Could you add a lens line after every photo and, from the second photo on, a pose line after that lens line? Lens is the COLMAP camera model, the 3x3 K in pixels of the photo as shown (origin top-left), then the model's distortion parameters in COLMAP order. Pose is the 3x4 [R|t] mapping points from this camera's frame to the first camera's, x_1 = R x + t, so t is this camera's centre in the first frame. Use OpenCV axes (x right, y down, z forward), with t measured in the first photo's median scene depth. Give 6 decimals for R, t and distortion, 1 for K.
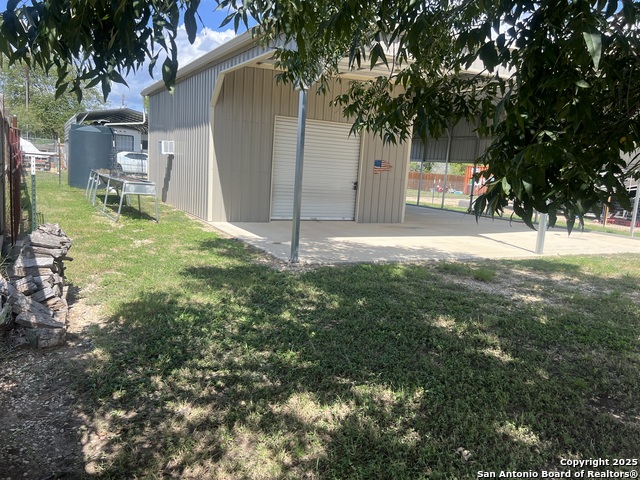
lens RADIAL K [[510.9, 0, 320.0], [0, 510.9, 240.0], [0, 0, 1]] dist [0.005606, 0.002705]
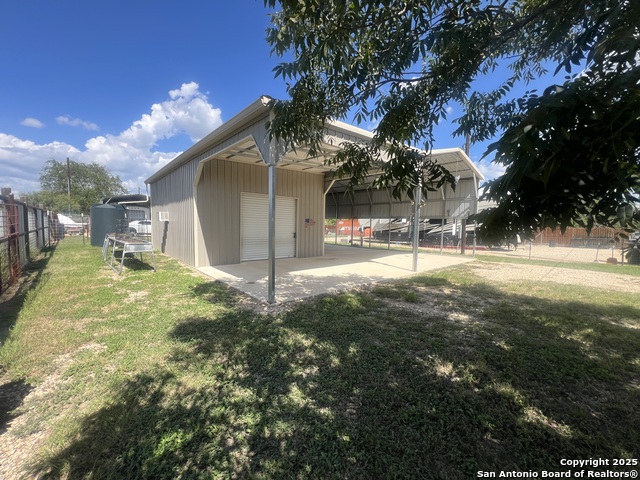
lens RADIAL K [[265.2, 0, 320.0], [0, 265.2, 240.0], [0, 0, 1]] dist [-0.000234, -0.000183]
pose [[0.972474, -0.060056, 0.225140, -0.051202], [0.076856, 0.994815, -0.066607, -0.038815], [-0.219973, 0.082077, 0.972047, 0.232070]]
